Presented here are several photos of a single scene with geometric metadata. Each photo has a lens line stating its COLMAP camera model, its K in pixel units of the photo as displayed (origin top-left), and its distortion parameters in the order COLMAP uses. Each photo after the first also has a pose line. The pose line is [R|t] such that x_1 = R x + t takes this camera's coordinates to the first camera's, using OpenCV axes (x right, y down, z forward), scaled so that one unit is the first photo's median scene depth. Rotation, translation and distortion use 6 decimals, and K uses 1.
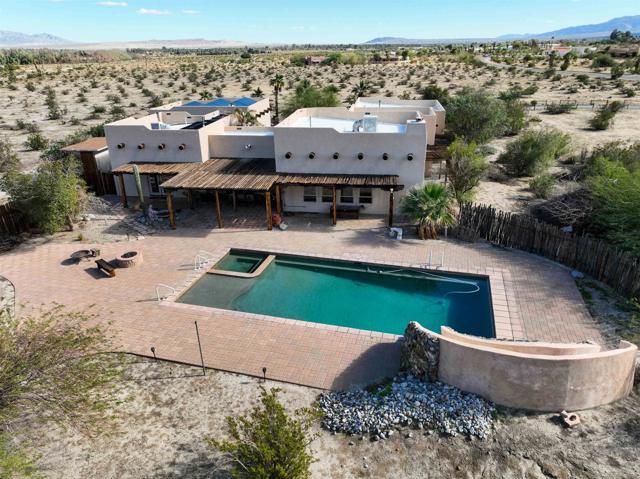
lens RADIAL K [[448.4, 0, 321.5], [0, 448.4, 238.4], [0, 0, 1]] dist [0.011222, -0.002166]
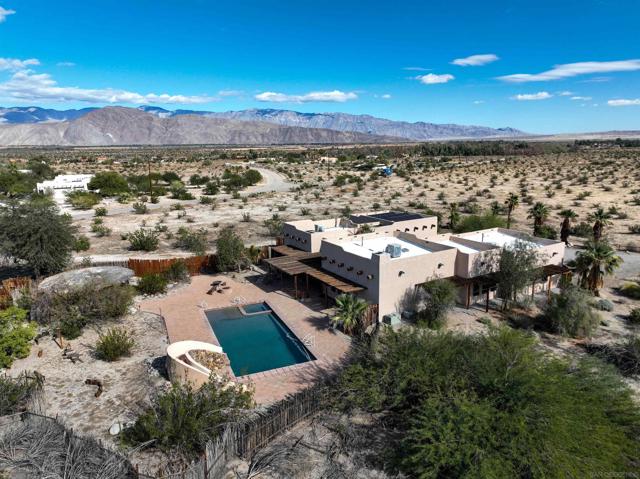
lens RADIAL K [[448.4, 0, 319.0], [0, 448.4, 240.1], [0, 0, 1]] dist [0.011222, -0.002166]
pose [[0.620673, 0.170787, -0.765243, 1.153552], [-0.303492, 0.952240, -0.033636, -0.197009], [0.722951, 0.253122, 0.642862, -0.034997]]
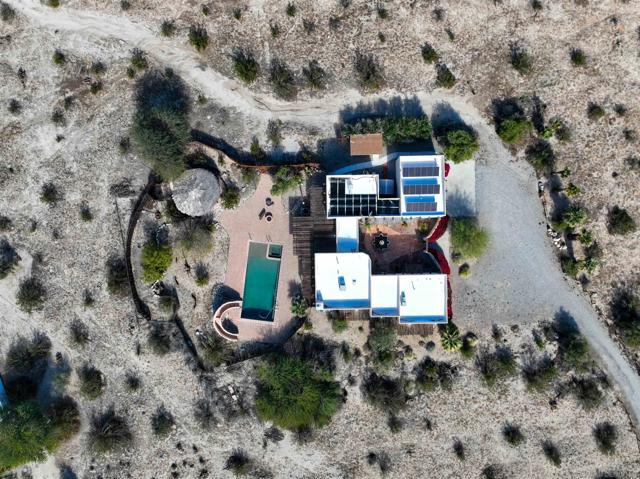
lens RADIAL K [[448.4, 0, 319.9], [0, 448.4, 239.6], [0, 0, 1]] dist [0.011222, -0.002166]
pose [[0.151572, 0.988387, -0.010841, -0.157244], [-0.388282, 0.069623, 0.918907, -2.787529], [0.908990, -0.135071, 0.394326, -0.005159]]
